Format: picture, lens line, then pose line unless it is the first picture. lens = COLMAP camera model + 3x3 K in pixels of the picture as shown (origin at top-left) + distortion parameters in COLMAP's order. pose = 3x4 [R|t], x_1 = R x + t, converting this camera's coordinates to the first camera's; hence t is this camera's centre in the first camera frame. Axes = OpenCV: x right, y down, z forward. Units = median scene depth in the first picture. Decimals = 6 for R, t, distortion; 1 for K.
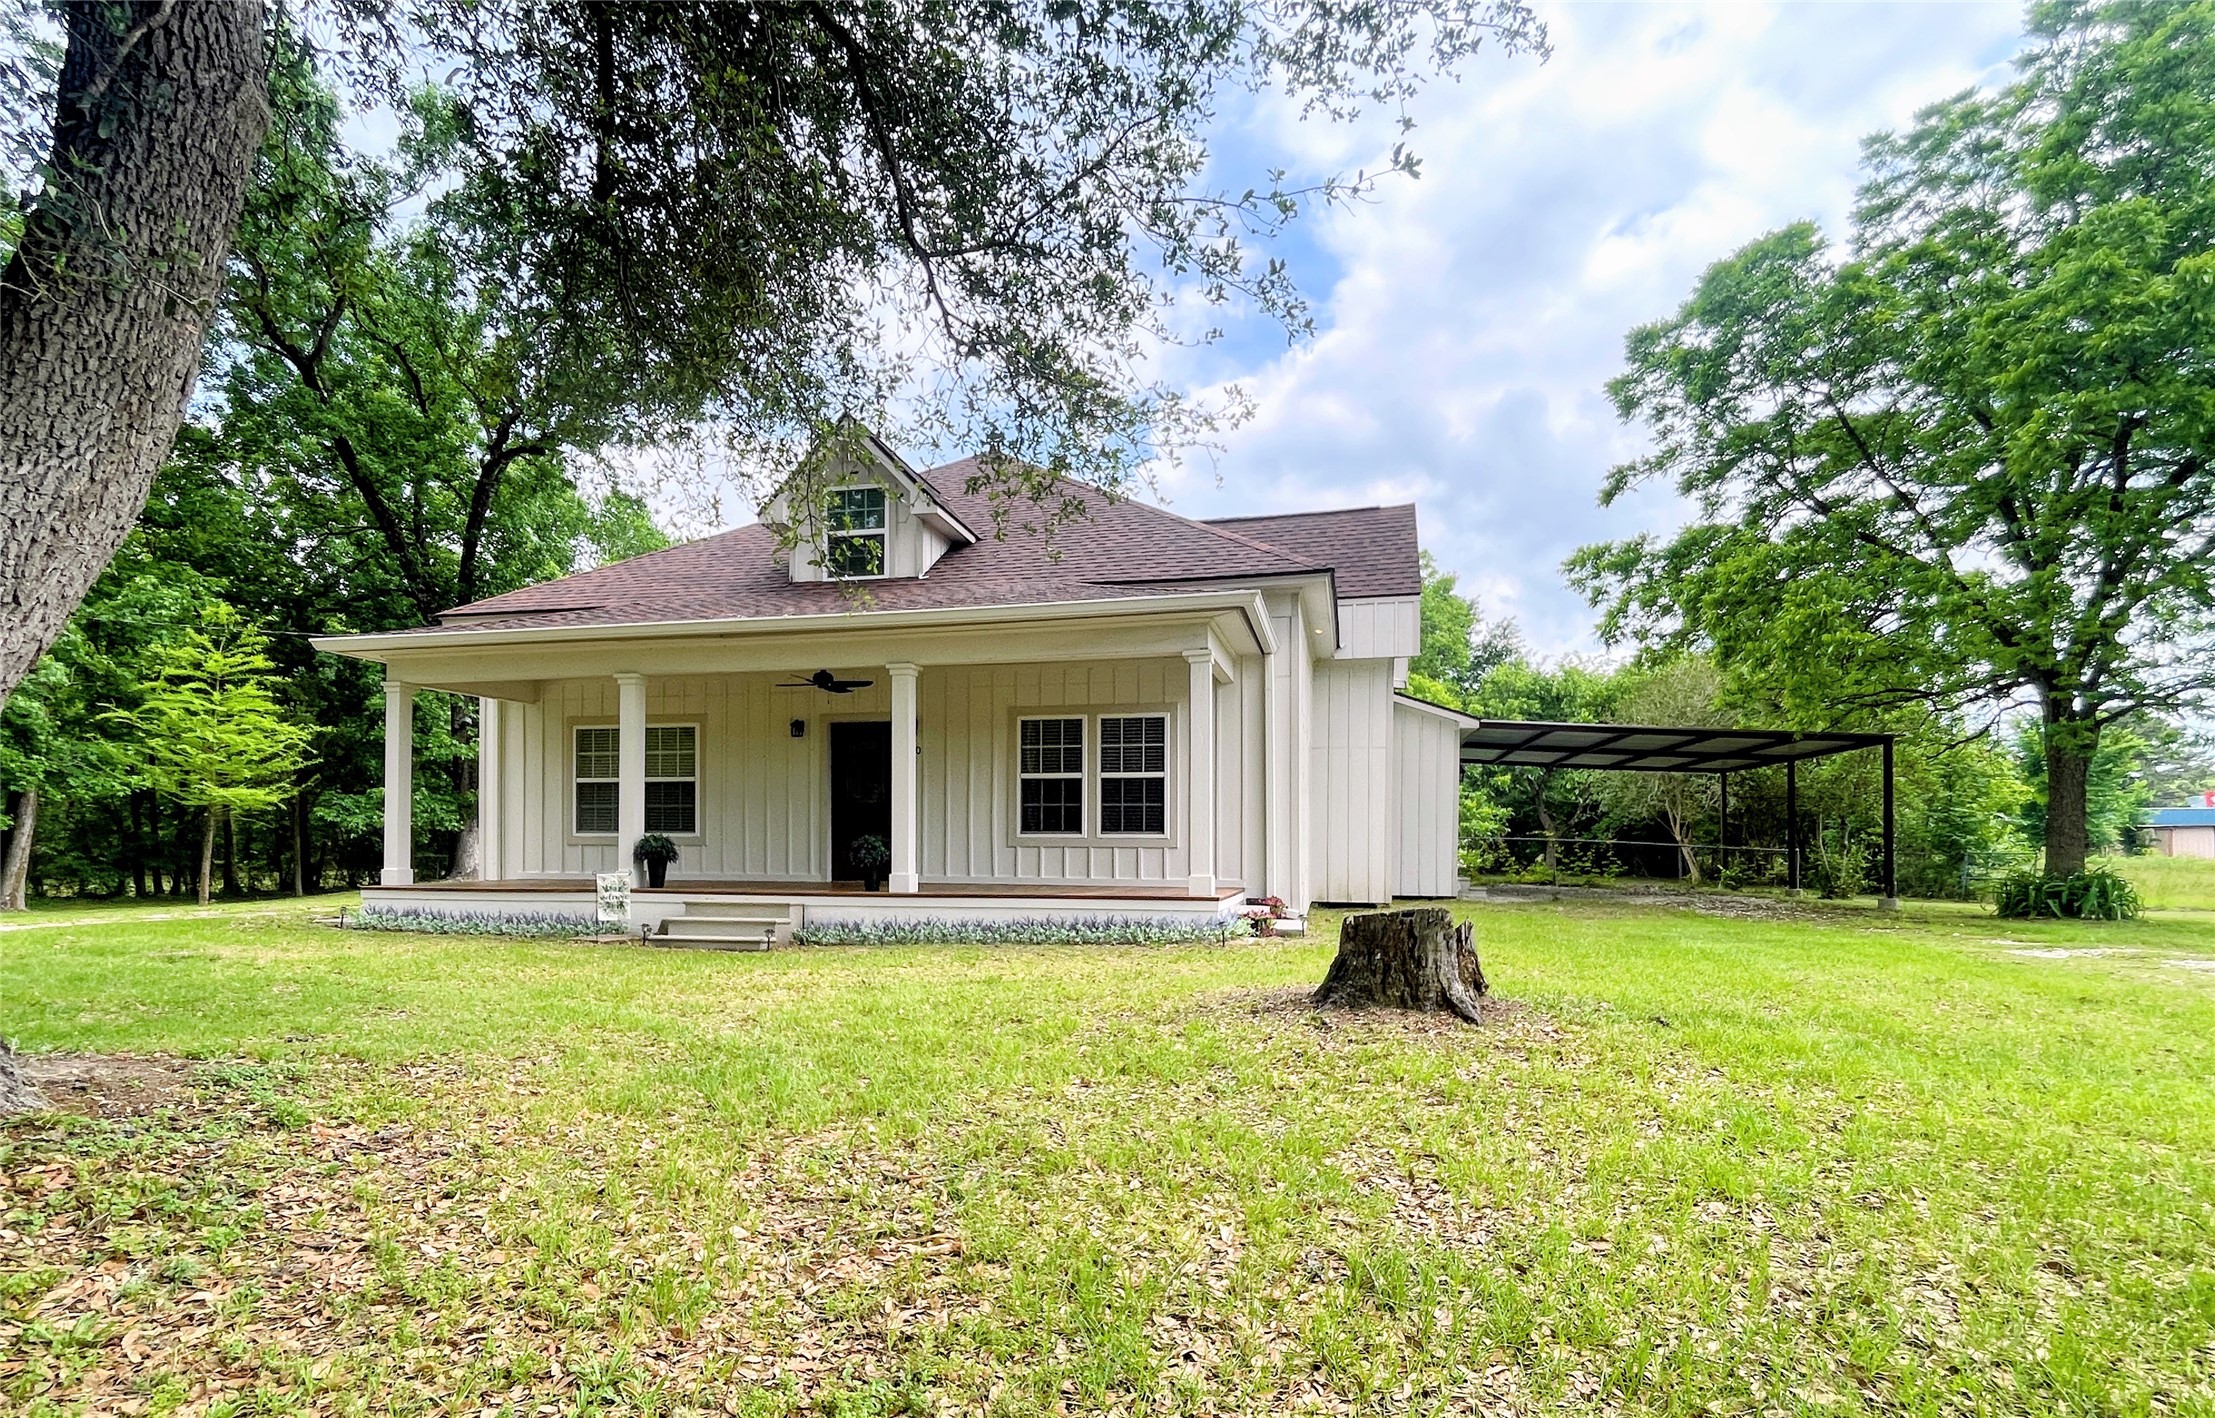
lens RADIAL K [[1204.8, 0, 1107.6], [0, 1204.8, 709.0], [0, 0, 1]] dist [0.026887, 0.000307]
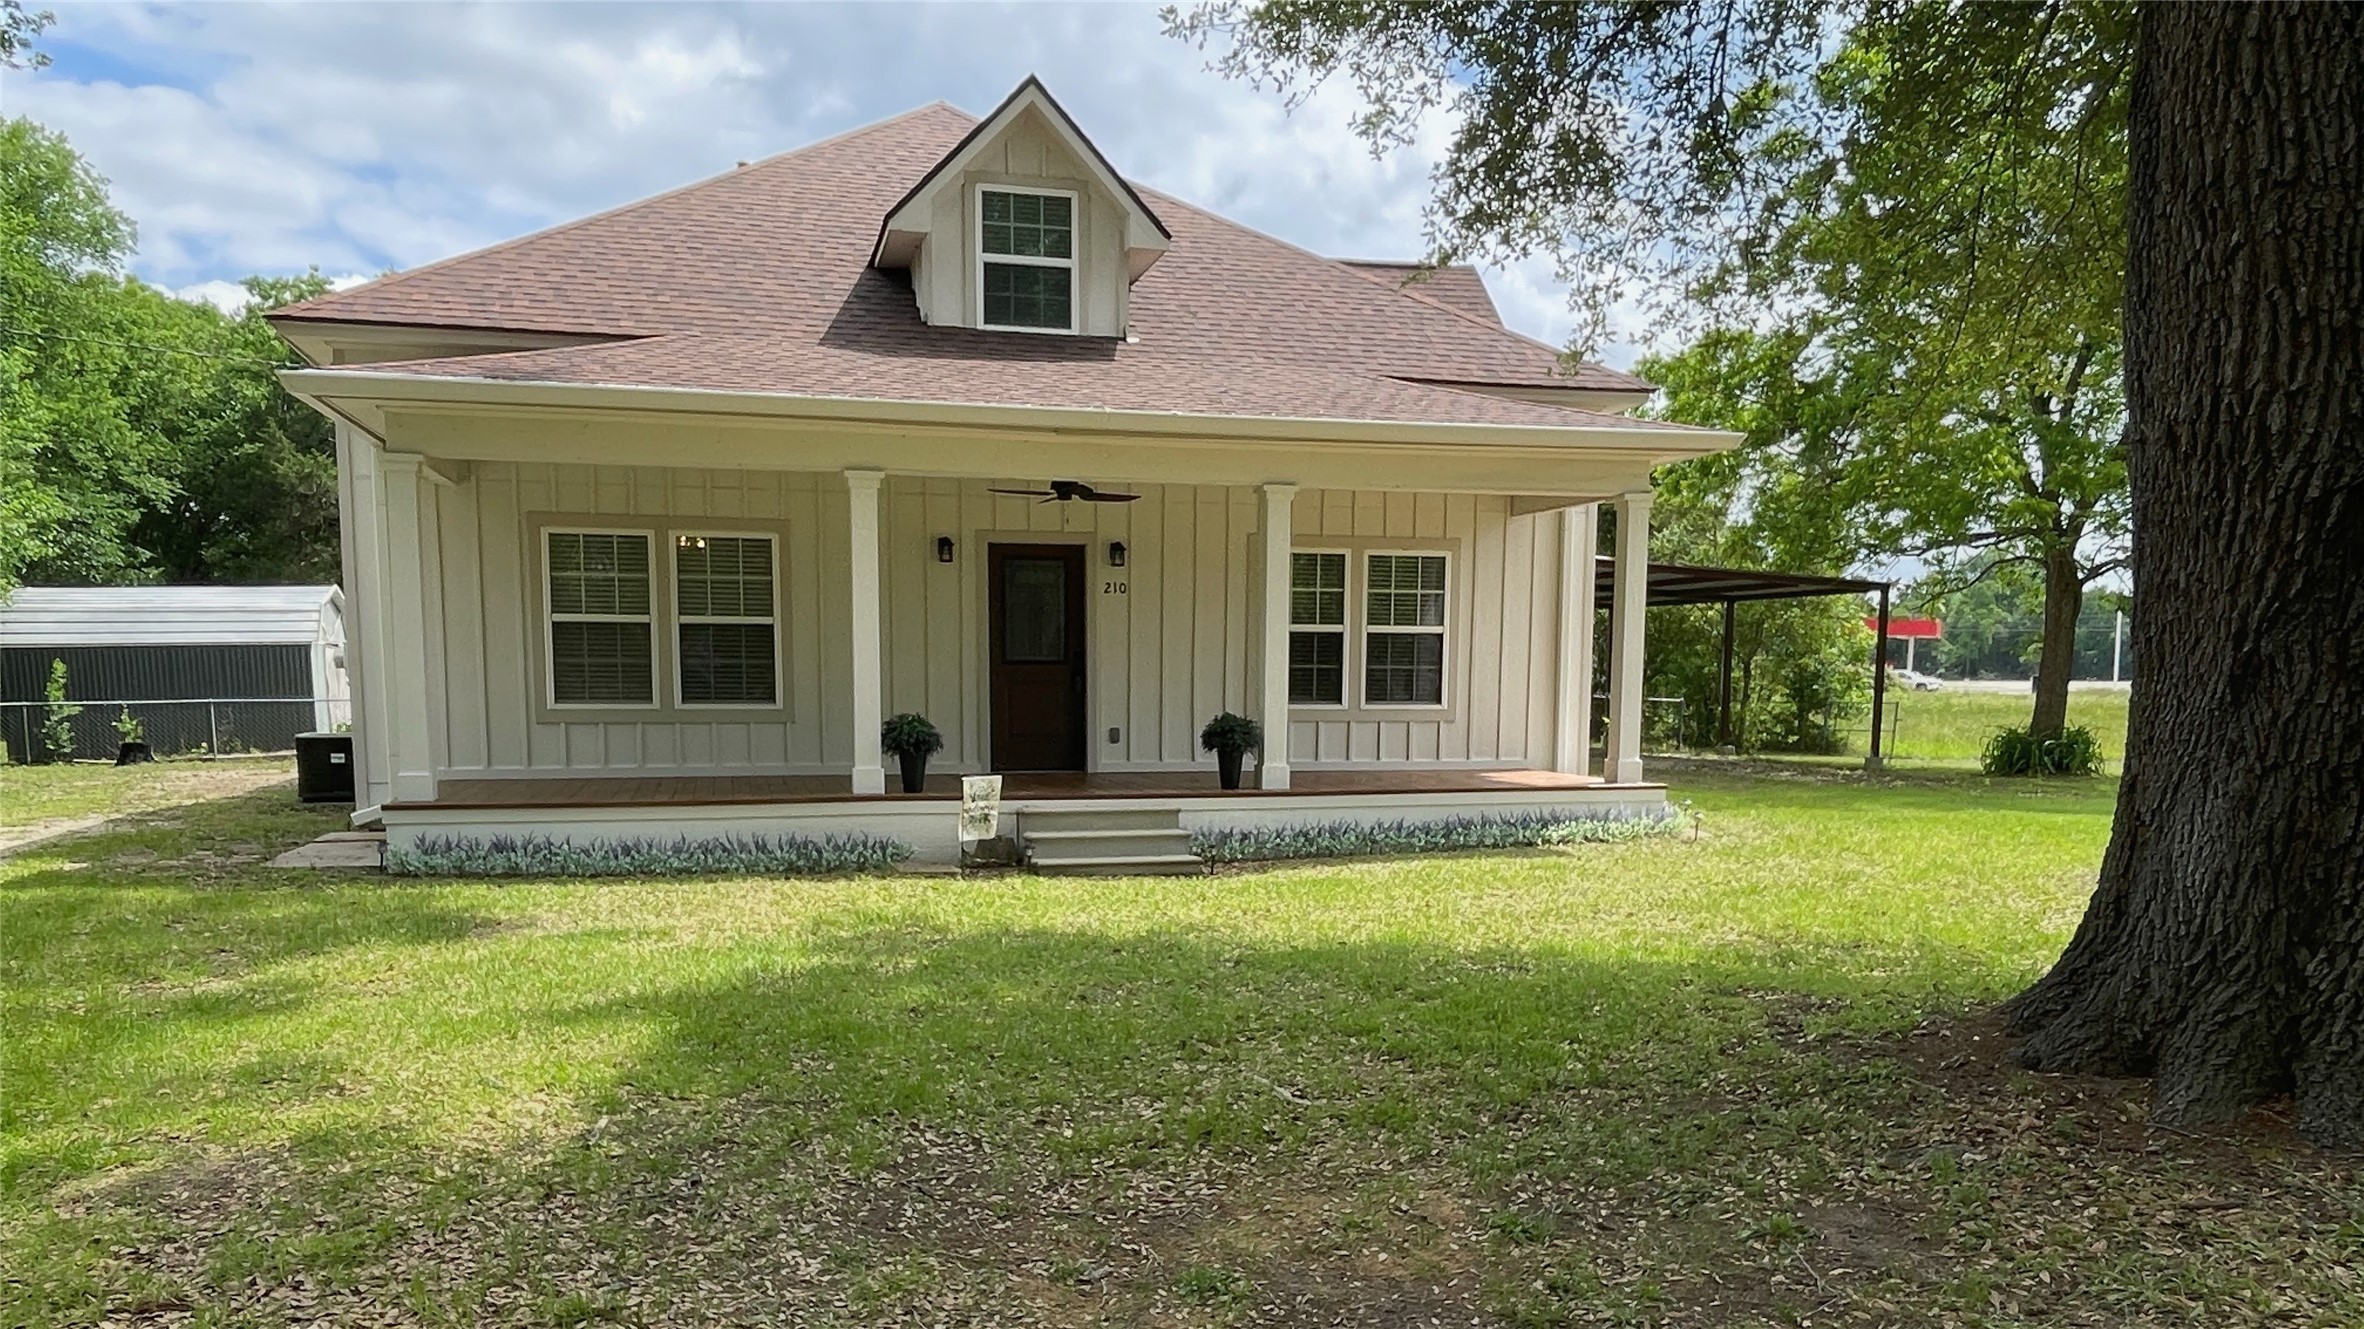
lens RADIAL K [[1583.2, 0, 1181.0], [0, 1583.2, 668.3], [0, 0, 1]] dist [-0.001260, -0.000204]
pose [[0.859698, 0.004764, 0.510781, -0.622199], [-0.047525, 0.996365, 0.070696, 0.014356], [-0.508588, -0.085052, 0.856799, 0.194211]]
